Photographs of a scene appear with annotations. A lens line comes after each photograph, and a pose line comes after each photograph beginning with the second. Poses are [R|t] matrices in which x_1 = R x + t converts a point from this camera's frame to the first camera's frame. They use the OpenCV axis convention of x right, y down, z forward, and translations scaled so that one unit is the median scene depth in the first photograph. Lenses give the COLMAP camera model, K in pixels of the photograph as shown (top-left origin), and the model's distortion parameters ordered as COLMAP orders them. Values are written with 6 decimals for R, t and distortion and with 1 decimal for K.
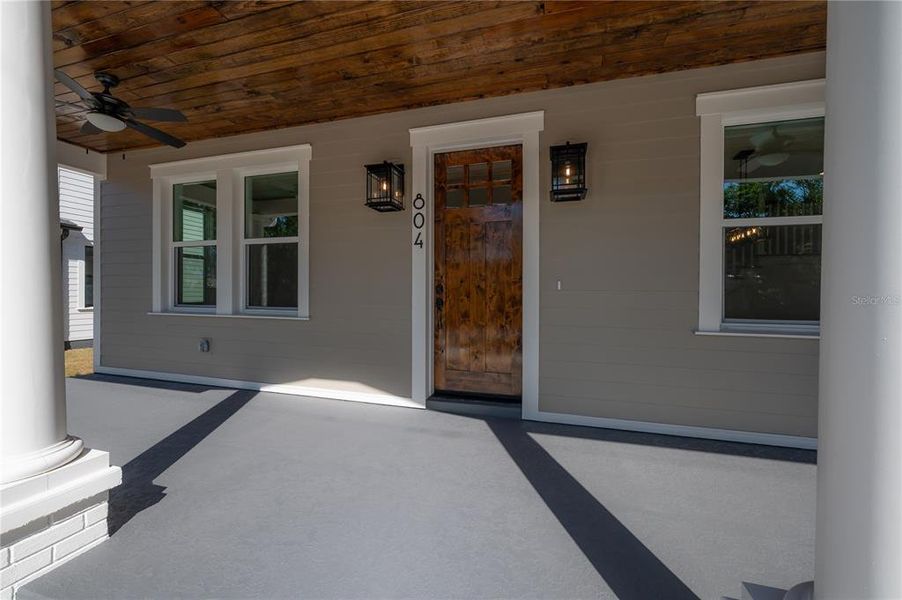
lens RADIAL K [[363.0, 0, 458.5], [0, 363.0, 300.2], [0, 0, 1]] dist [-0.006789, 0.000869]
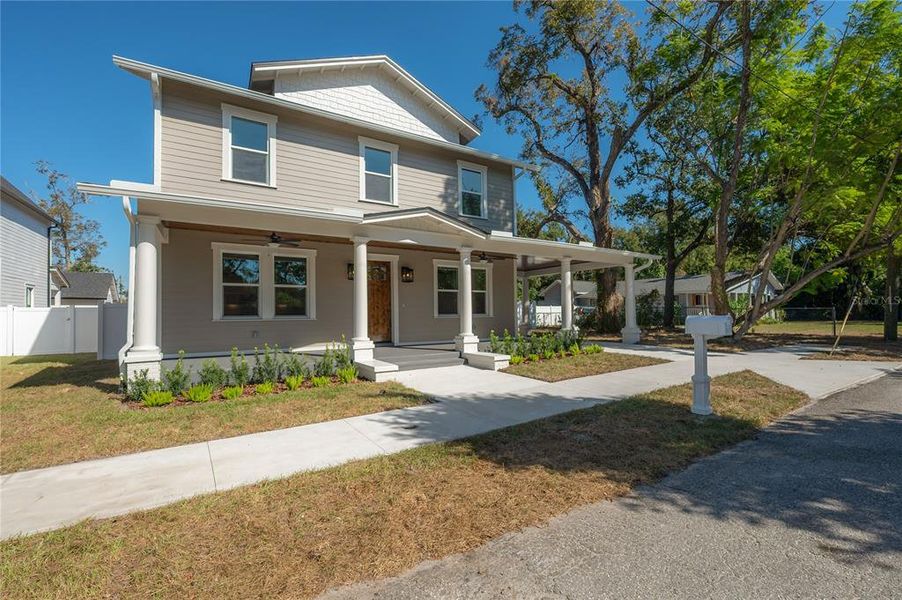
lens RADIAL K [[392.2, 0, 451.5], [0, 392.2, 297.6], [0, 0, 1]] dist [-0.002328, 0.000452]
pose [[0.669761, 0.011689, 0.742485, -1.969978], [0.020735, 0.999192, -0.034435, 0.016721], [-0.742287, 0.038459, 0.668978, -1.663266]]
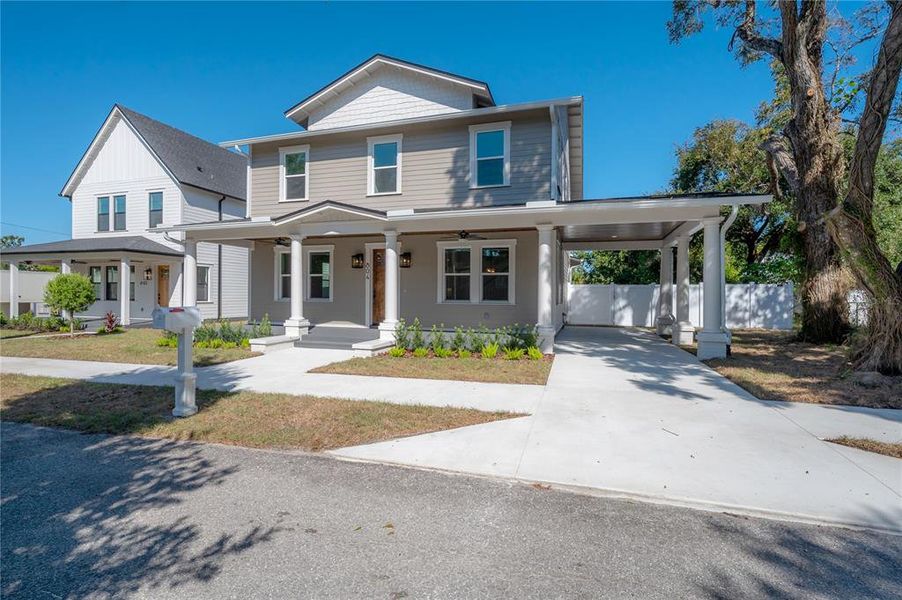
lens RADIAL K [[418.6, 0, 446.3], [0, 418.6, 296.4], [0, 0, 1]] dist [-0.005608, 0.000592]
pose [[0.999463, -0.003194, -0.032603, 0.725142], [0.003094, 0.999990, -0.003129, 0.023986], [0.032613, 0.003027, 0.999463, -2.771066]]
